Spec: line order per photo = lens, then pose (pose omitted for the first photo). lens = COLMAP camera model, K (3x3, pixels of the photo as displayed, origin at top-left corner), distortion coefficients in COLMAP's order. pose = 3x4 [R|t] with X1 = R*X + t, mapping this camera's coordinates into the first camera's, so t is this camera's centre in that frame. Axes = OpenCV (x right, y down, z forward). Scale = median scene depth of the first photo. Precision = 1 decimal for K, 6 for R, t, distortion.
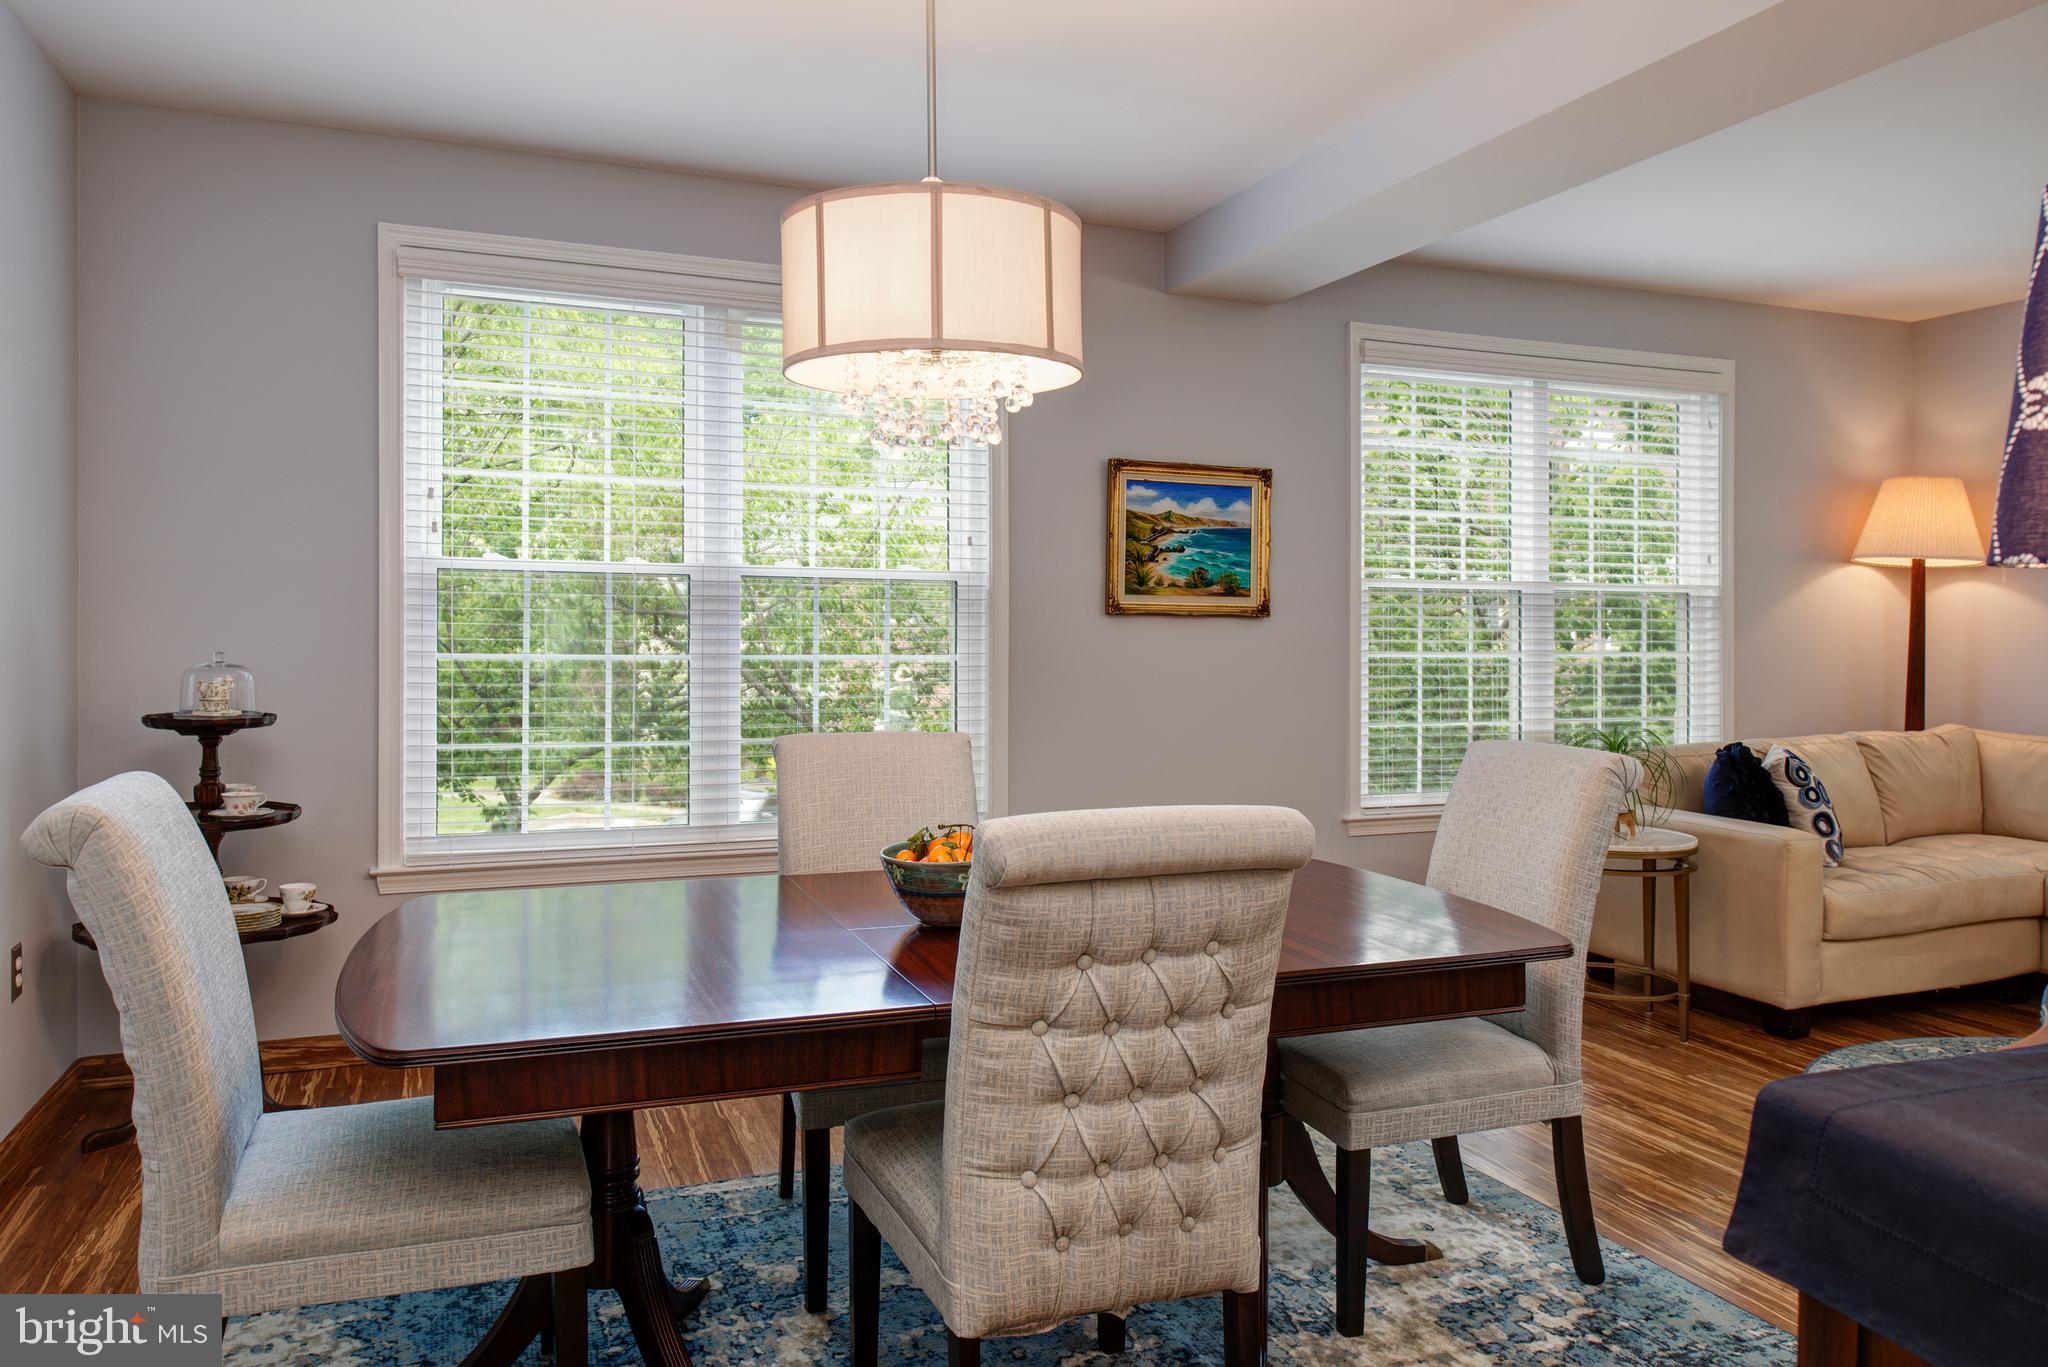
lens RADIAL K [[1416.9, 0, 1030.8], [0, 1416.9, 617.5], [0, 0, 1]] dist [0.006208, 0.000334]
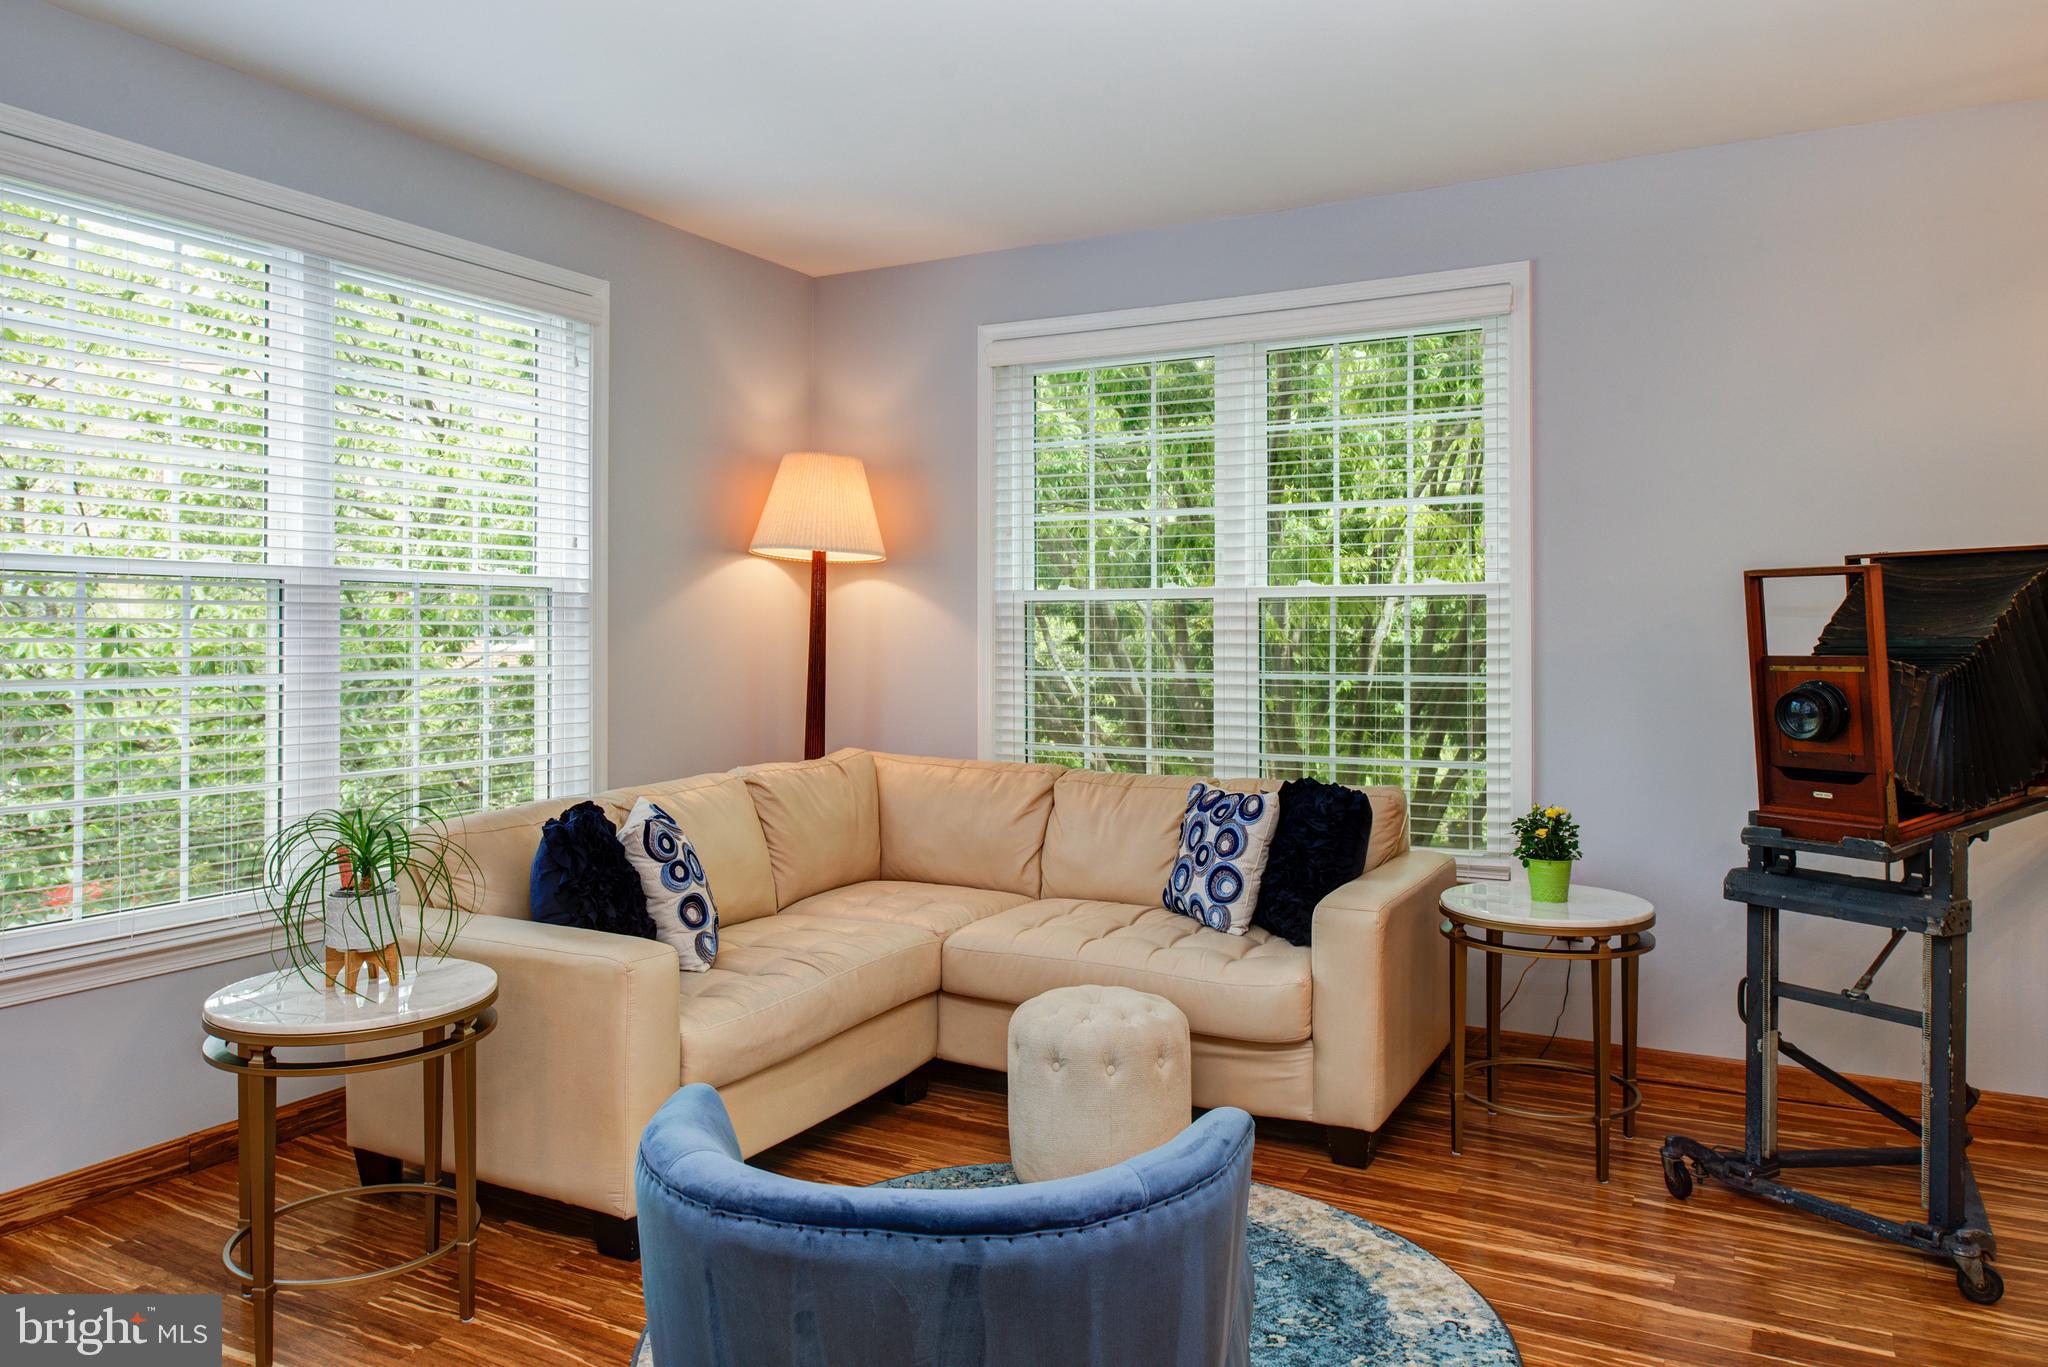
lens RADIAL K [[1416.9, 0, 1030.8], [0, 1416.9, 617.5], [0, 0, 1]] dist [0.006208, 0.000334]
pose [[0.771439, 0.001309, 0.636302, 0.209398], [-0.002699, 0.999996, 0.001215, -0.003689], [-0.636298, -0.002655, 0.771439, 0.303604]]
